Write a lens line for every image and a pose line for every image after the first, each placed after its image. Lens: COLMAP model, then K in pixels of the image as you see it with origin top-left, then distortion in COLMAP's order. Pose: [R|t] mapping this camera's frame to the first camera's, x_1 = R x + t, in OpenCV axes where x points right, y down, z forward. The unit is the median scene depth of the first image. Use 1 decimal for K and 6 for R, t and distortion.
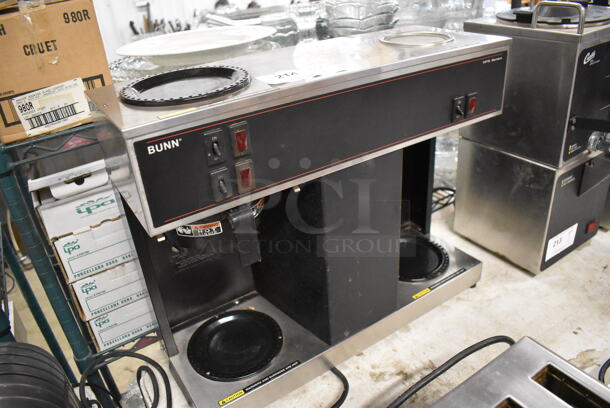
lens RADIAL K [[464.0, 0, 301.6], [0, 464.0, 203.8], [0, 0, 1]] dist [-0.098599, 0.014886]
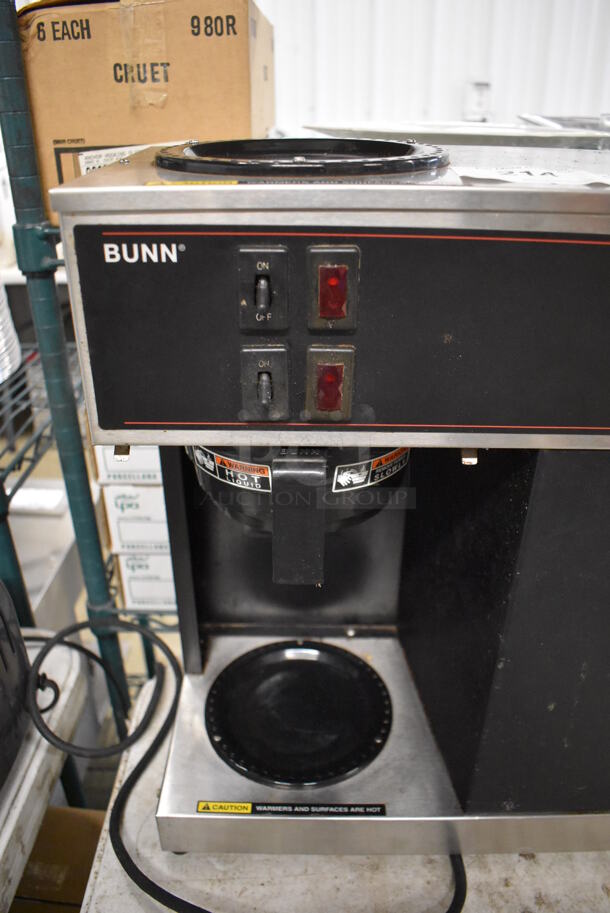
lens RADIAL K [[694.5, 0, 305.9], [0, 694.5, 461.3], [0, 0, 1]] dist [-0.098599, 0.014886]
pose [[0.833396, 0.334423, -0.440015, 0.123416], [-0.323799, 0.940651, 0.101637, -0.039350], [0.447890, 0.057772, 0.892220, 0.354162]]
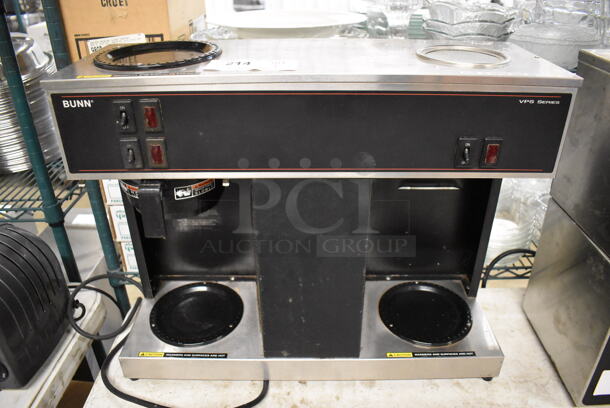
lens RADIAL K [[464.0, 0, 303.3], [0, 464.0, 201.0], [0, 0, 1]] dist [-0.098599, 0.014886]
pose [[0.837577, 0.322185, -0.441206, 0.496071], [-0.310923, 0.945166, 0.099945, -0.126694], [0.449213, 0.053469, 0.891823, 0.201766]]
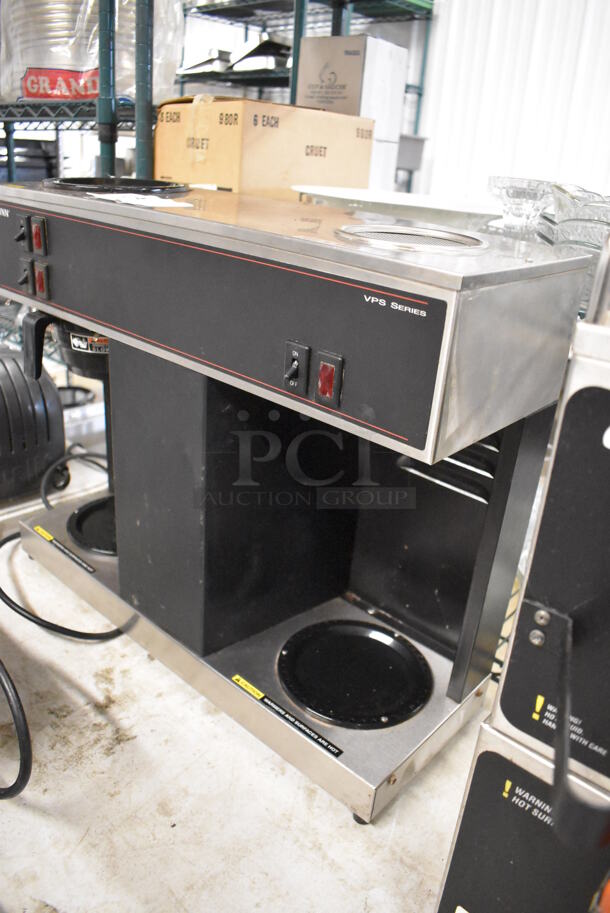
lens RADIAL K [[694.5, 0, 305.8], [0, 694.5, 454.0], [0, 0, 1]] dist [-0.098599, 0.014886]
pose [[0.264388, 0.486714, -0.832592, 1.030440], [-0.544548, 0.787862, 0.287646, -0.363369], [0.795969, 0.377336, 0.473340, 0.722303]]
